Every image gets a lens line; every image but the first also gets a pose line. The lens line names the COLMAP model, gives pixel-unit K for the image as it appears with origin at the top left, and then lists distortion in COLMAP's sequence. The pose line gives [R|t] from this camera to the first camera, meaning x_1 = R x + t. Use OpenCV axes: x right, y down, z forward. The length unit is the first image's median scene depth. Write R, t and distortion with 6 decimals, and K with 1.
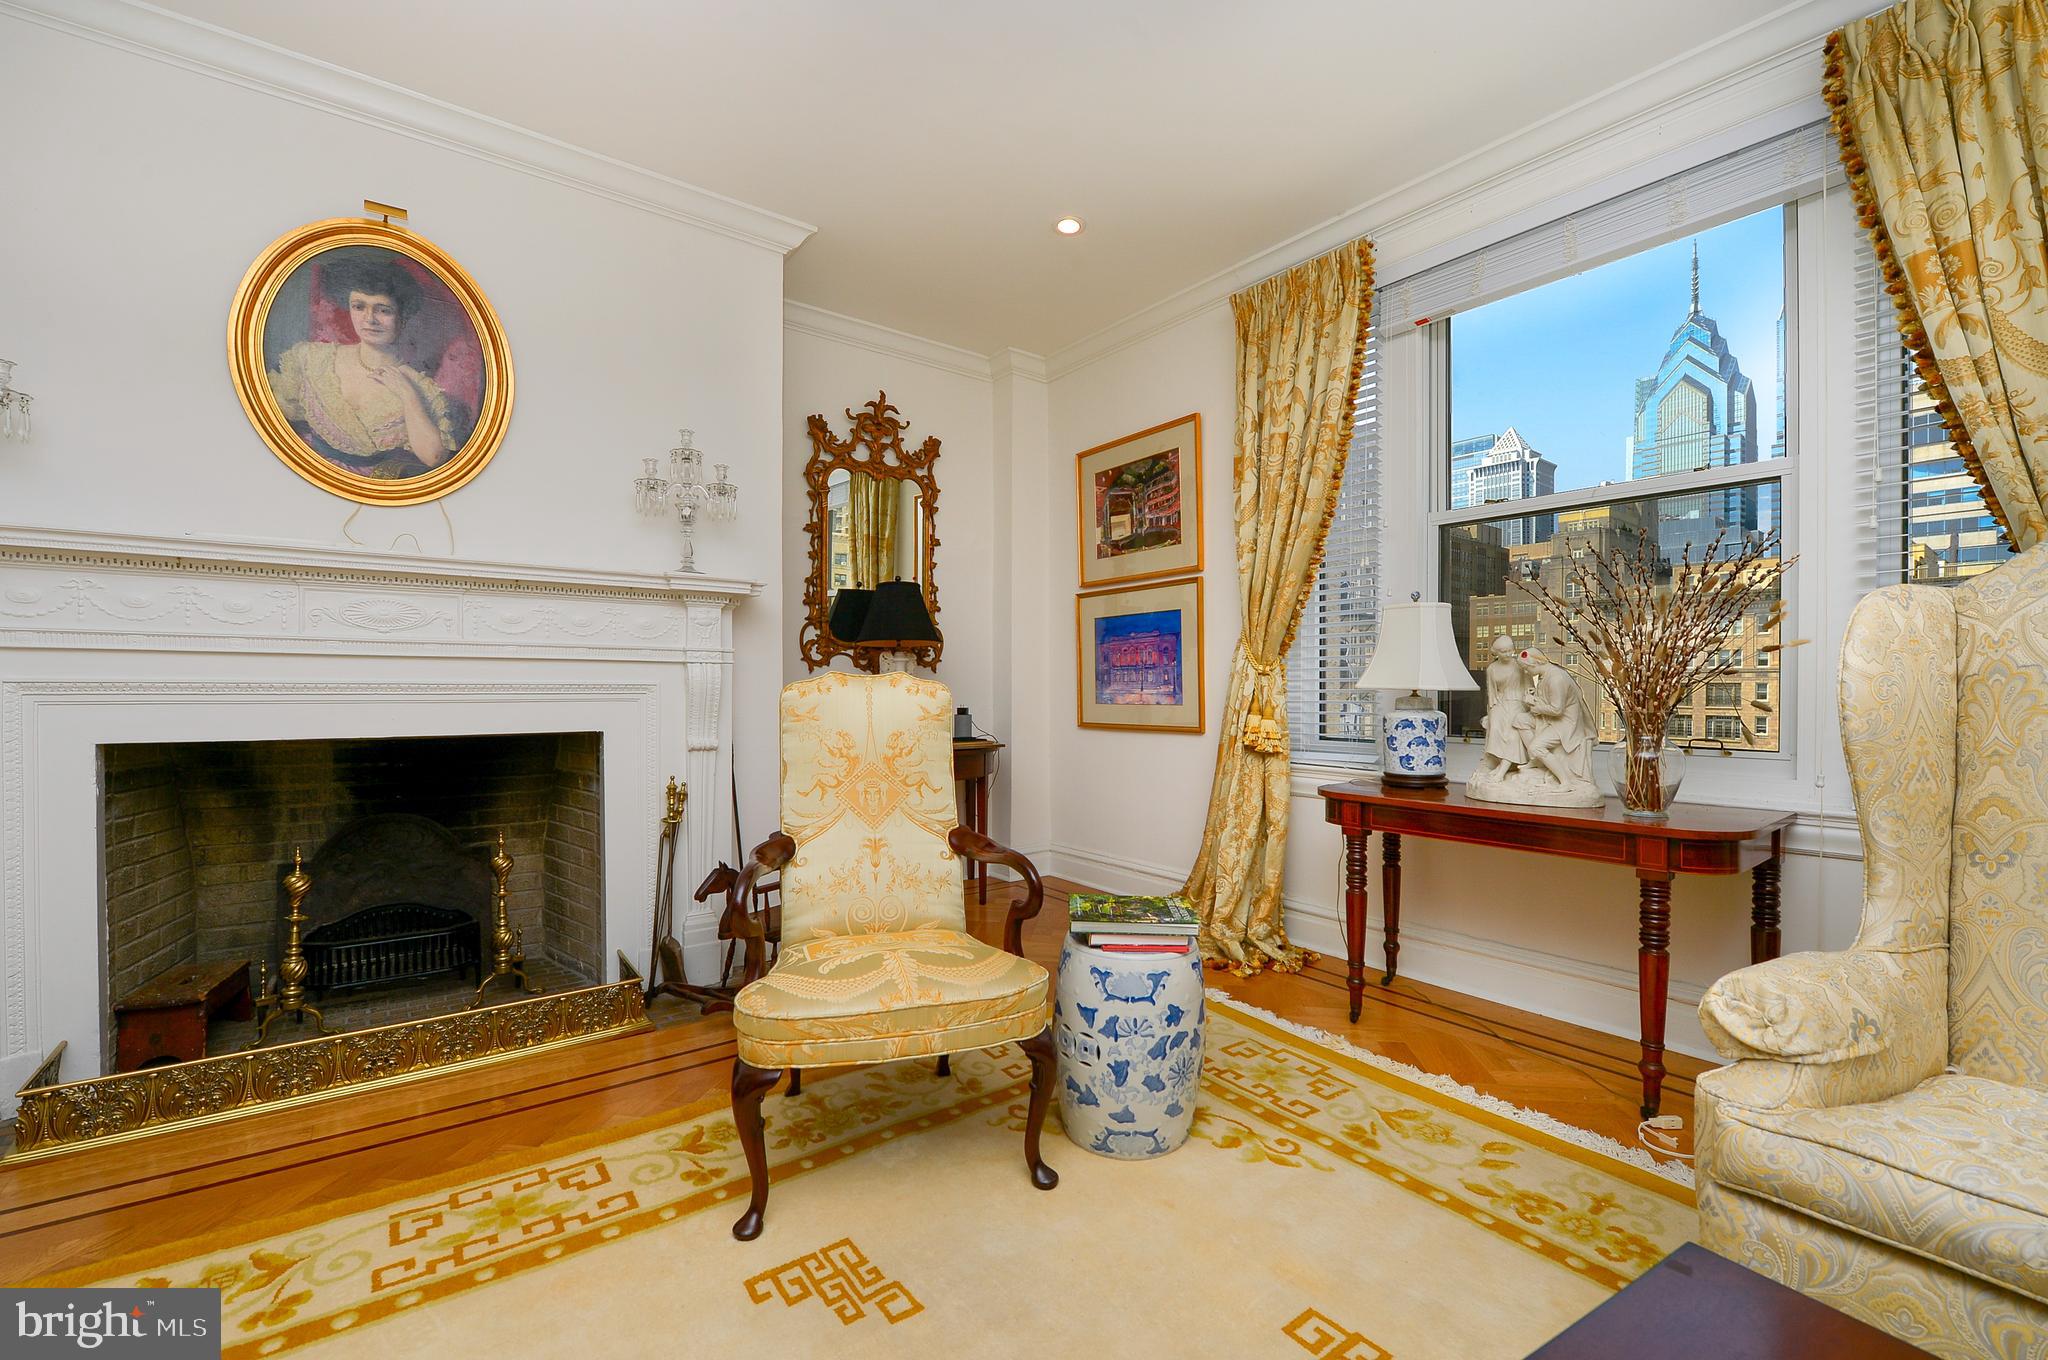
lens RADIAL K [[818.7, 0, 1012.3], [0, 818.7, 690.8], [0, 0, 1]] dist [-0.022262, 0.000137]
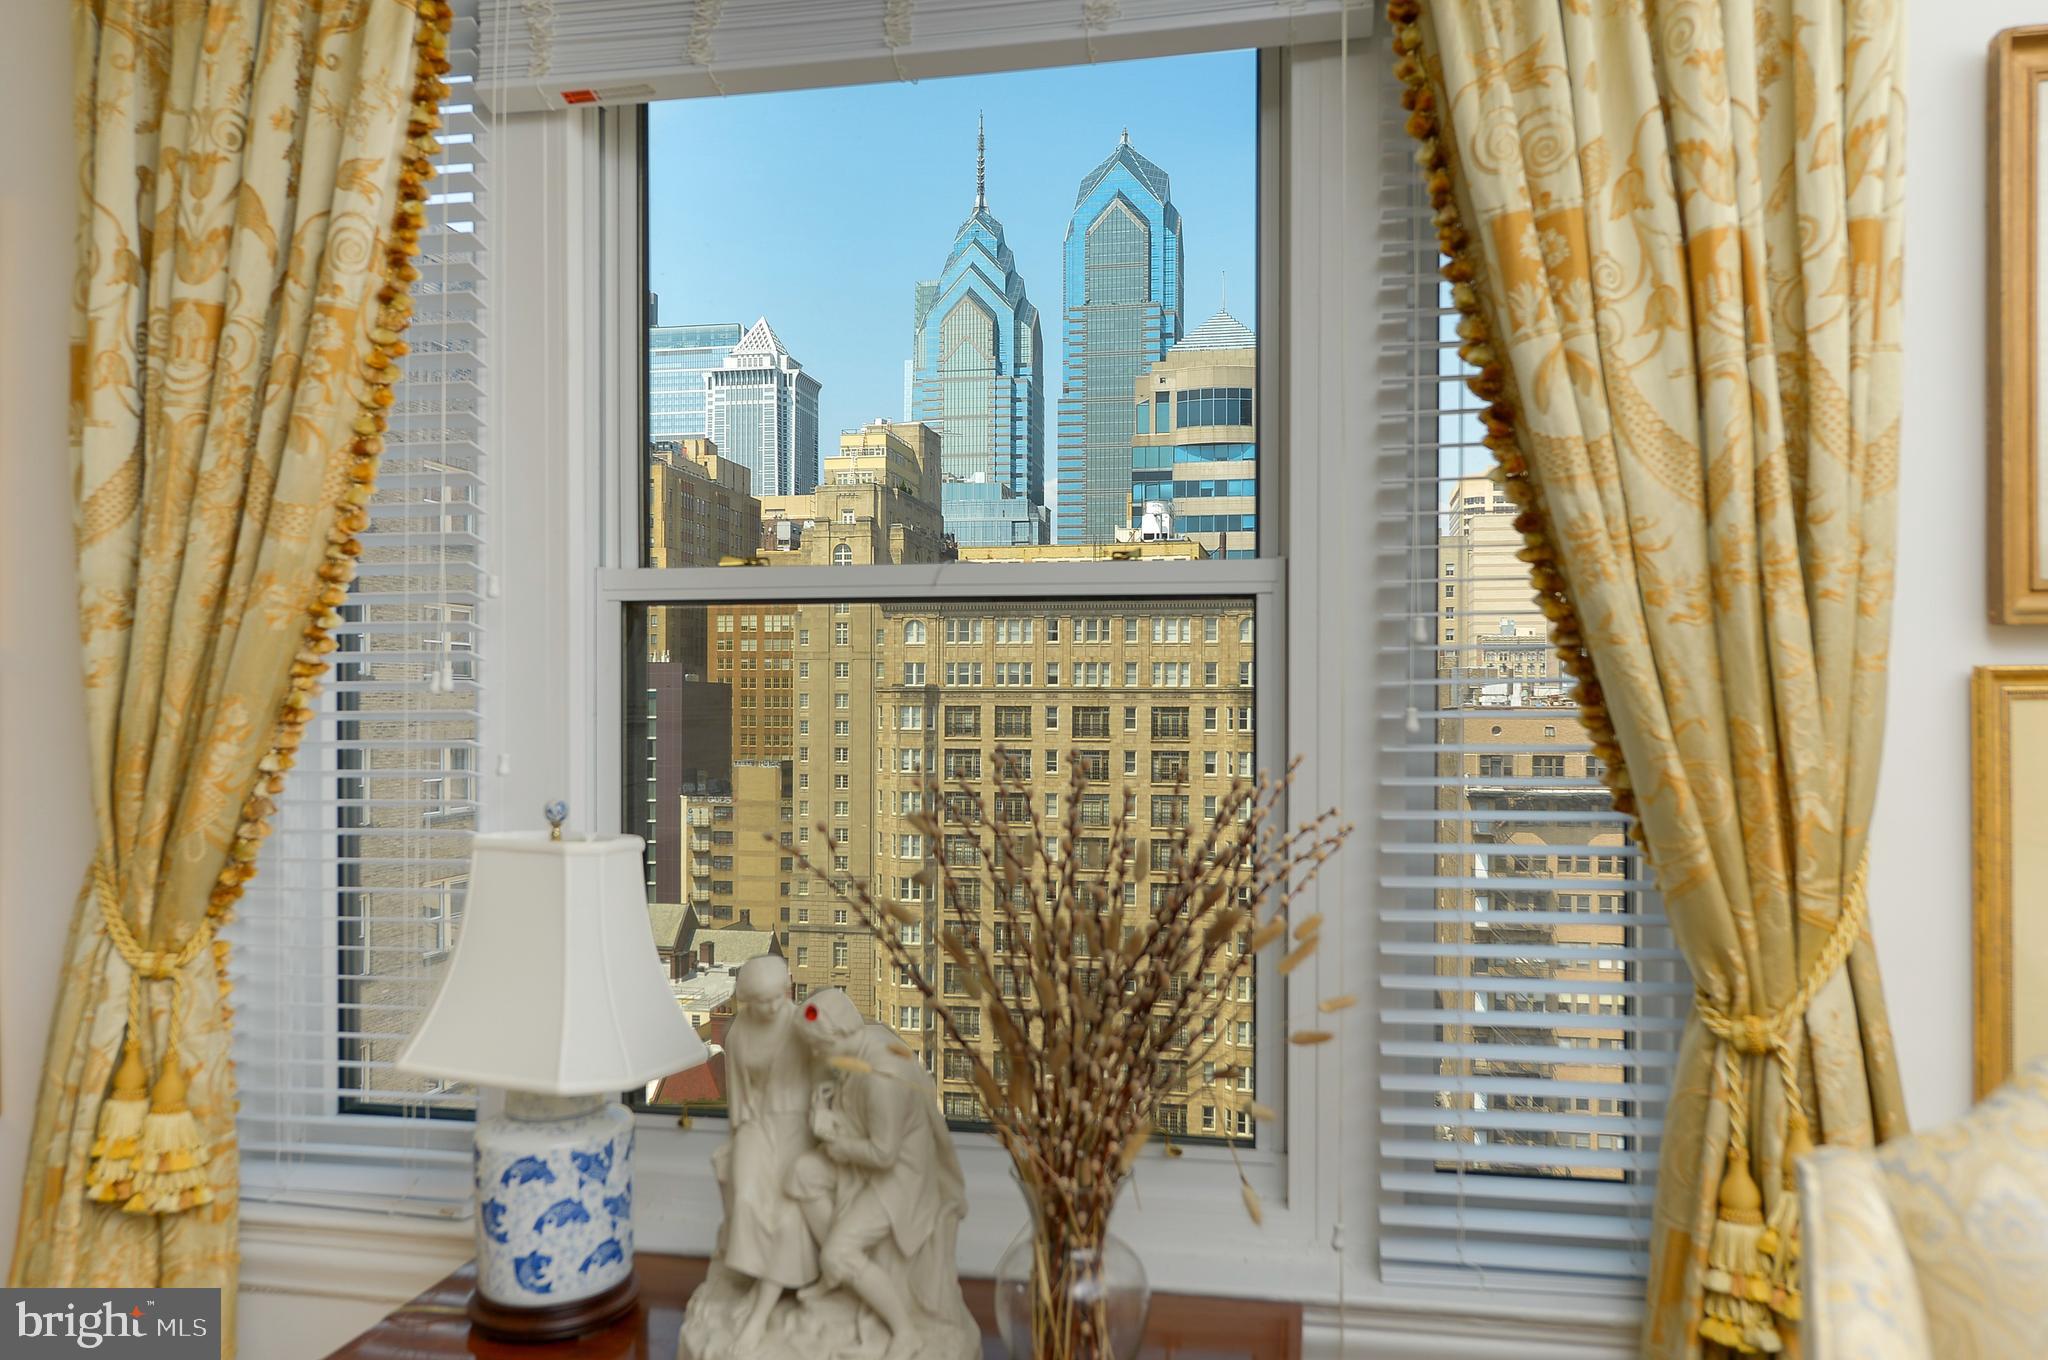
lens RADIAL K [[1380.2, 0, 1027.9], [0, 1380.2, 685.0], [0, 0, 1]] dist [0.016347, -0.009795]
pose [[0.738742, 0.000136, 0.673988, 0.188928], [0.010700, 0.999872, -0.011931, -0.140029], [-0.673903, 0.016025, 0.738646, 0.317133]]
